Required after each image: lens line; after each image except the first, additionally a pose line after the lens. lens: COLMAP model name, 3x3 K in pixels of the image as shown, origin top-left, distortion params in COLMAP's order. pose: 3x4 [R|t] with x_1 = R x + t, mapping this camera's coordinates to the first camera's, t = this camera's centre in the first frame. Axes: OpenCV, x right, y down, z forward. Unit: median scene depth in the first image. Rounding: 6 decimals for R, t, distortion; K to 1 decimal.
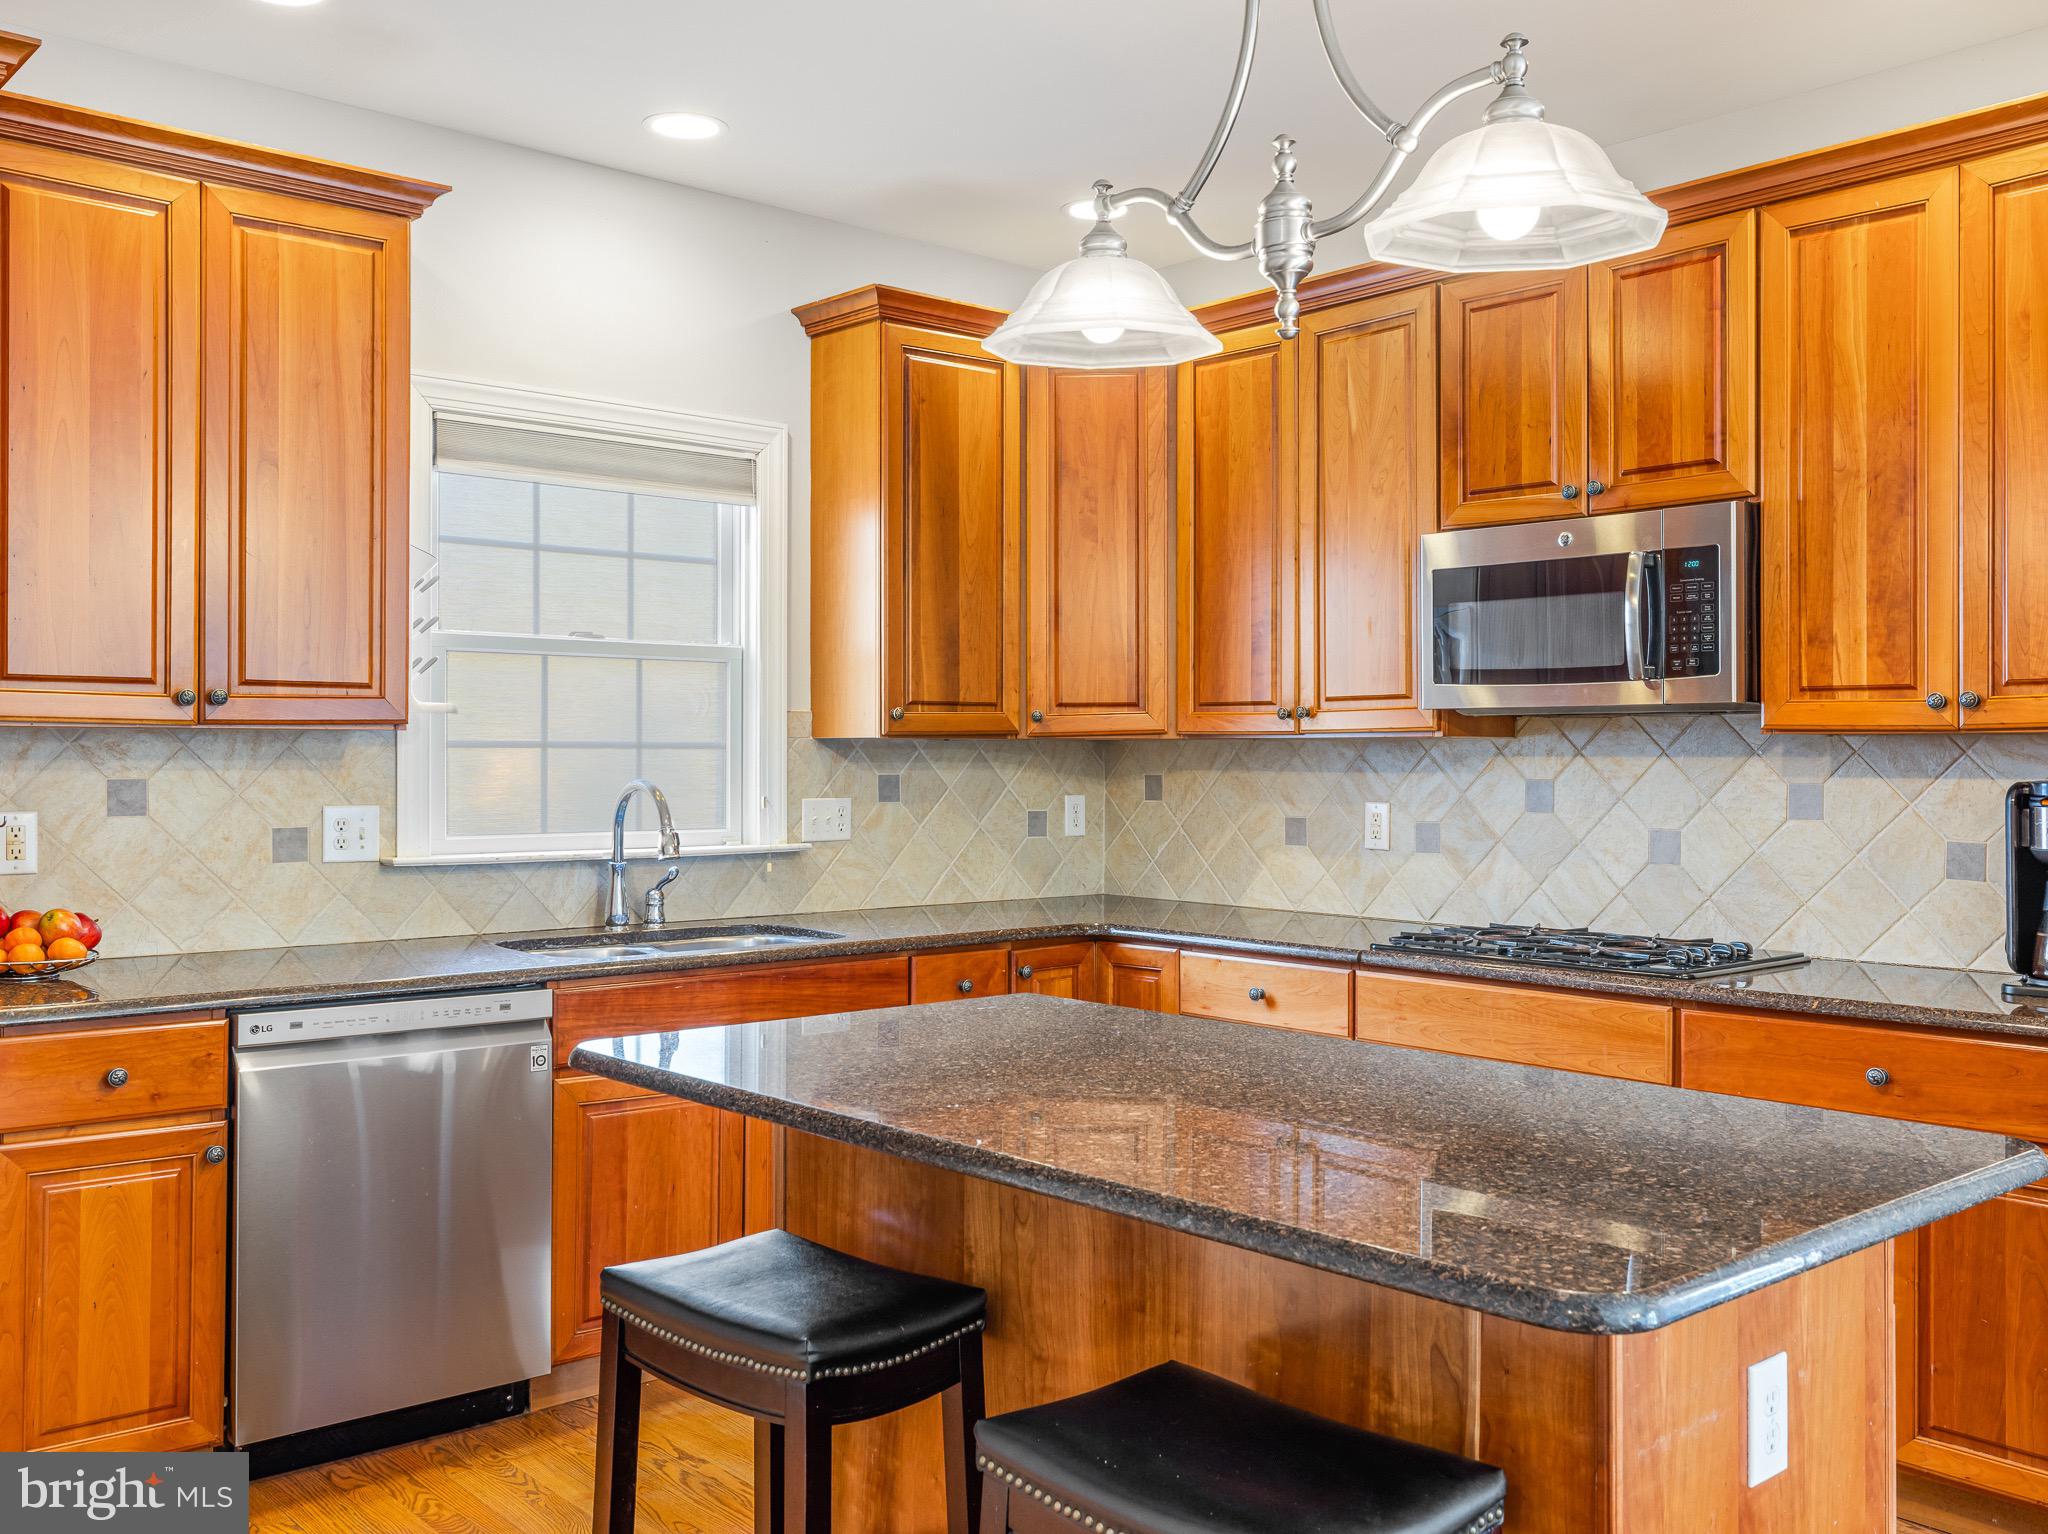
lens RADIAL K [[1835.3, 0, 1024.0], [0, 1835.3, 767.0], [0, 0, 1]] dist [-0.003414, 0.003821]
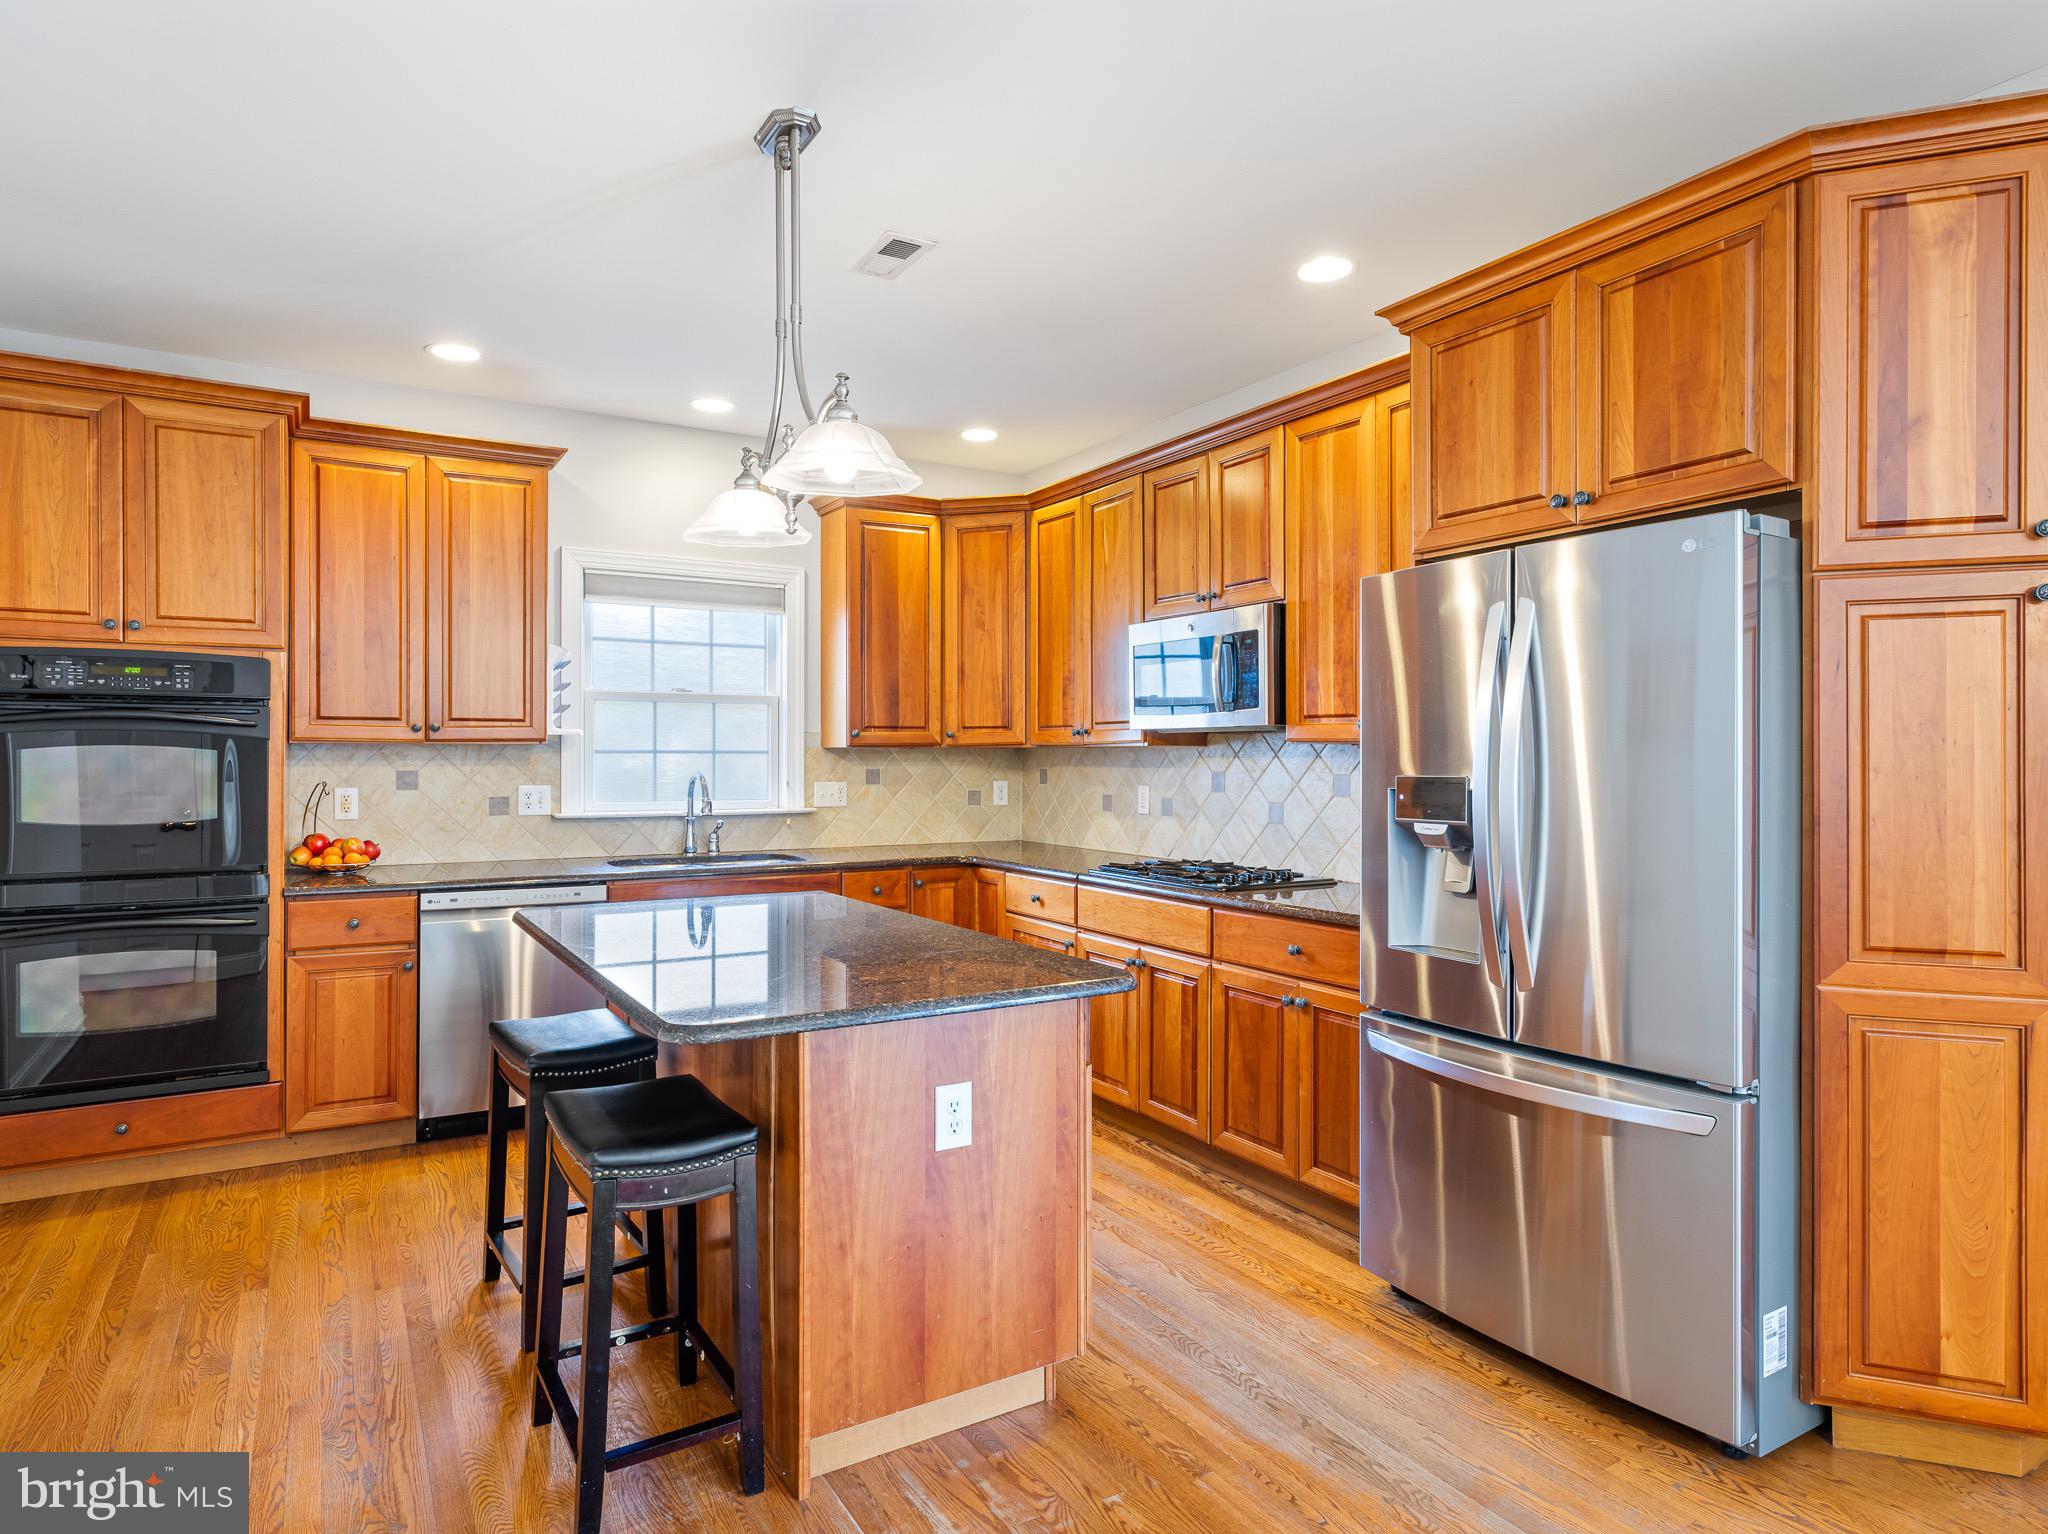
lens RADIAL K [[1178.2, 0, 1025.7], [0, 1178.2, 764.5], [0, 0, 1]] dist [-0.005124, 0.000326]
pose [[0.983746, 0.000188, -0.179564, 0.315299], [-0.000178, 1.000000, 0.000073, 0.000220], [0.179564, -0.000039, 0.983746, -0.070925]]
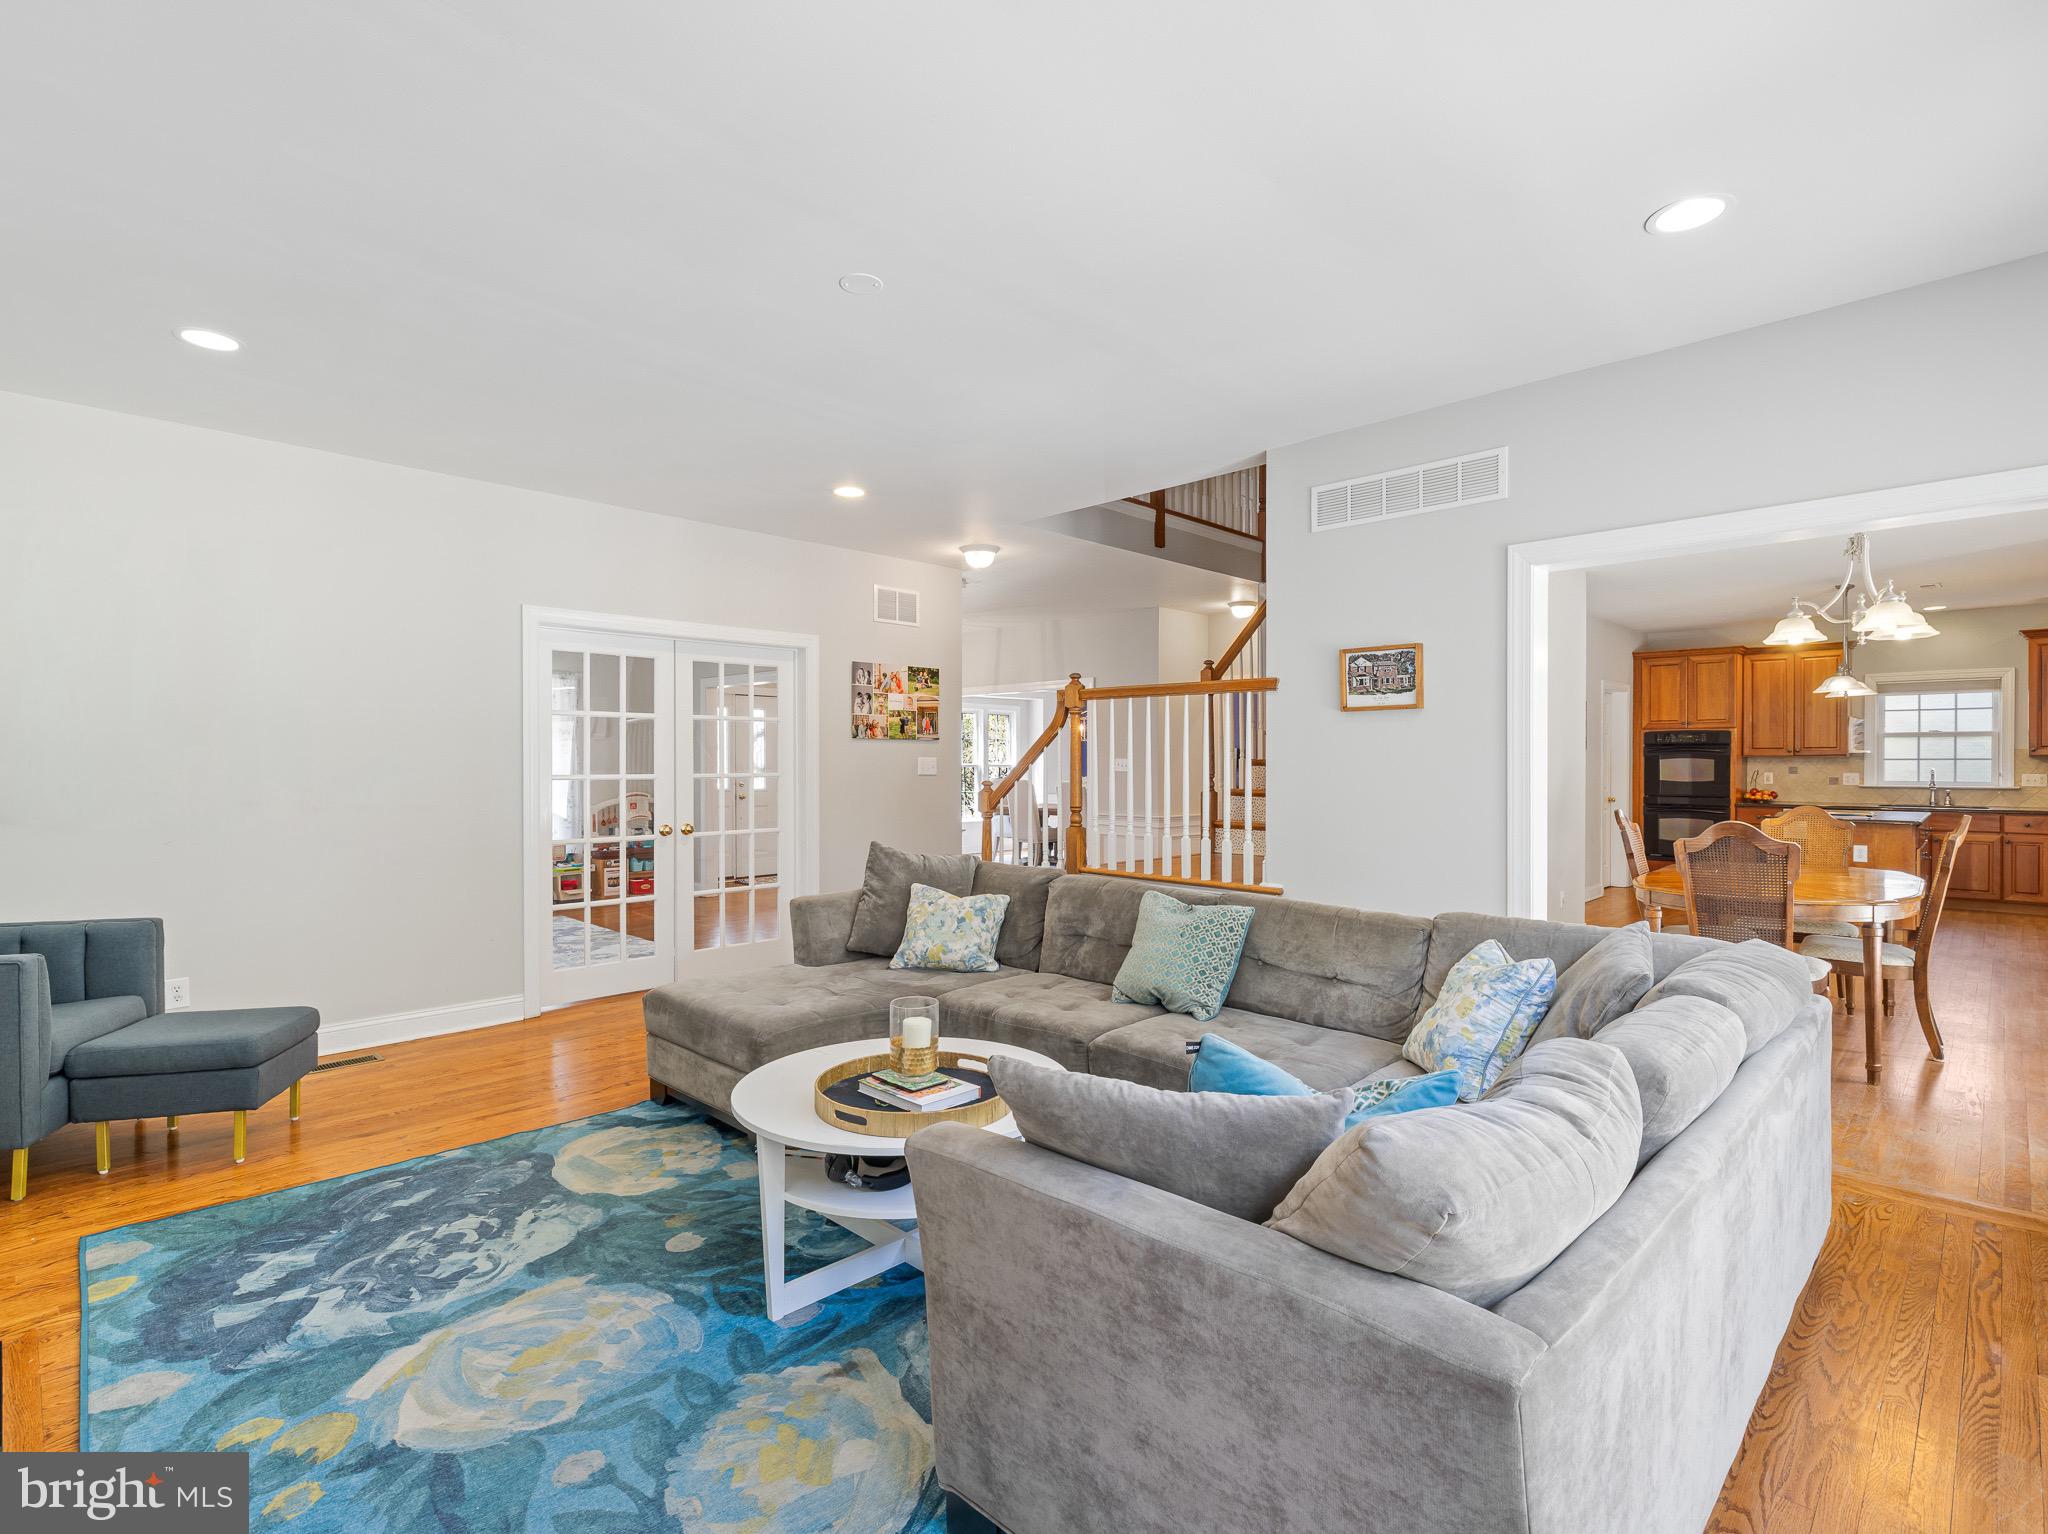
lens RADIAL K [[1003.7, 0, 1024.0], [0, 1003.7, 767.0], [0, 0, 1]] dist [0.004118, 0.001366]
pose [[0.079049, 0.003521, -0.996865, 1.862660], [-0.004178, 0.999986, 0.003201, 0.006822], [0.996862, 0.003912, 0.079063, -1.177559]]
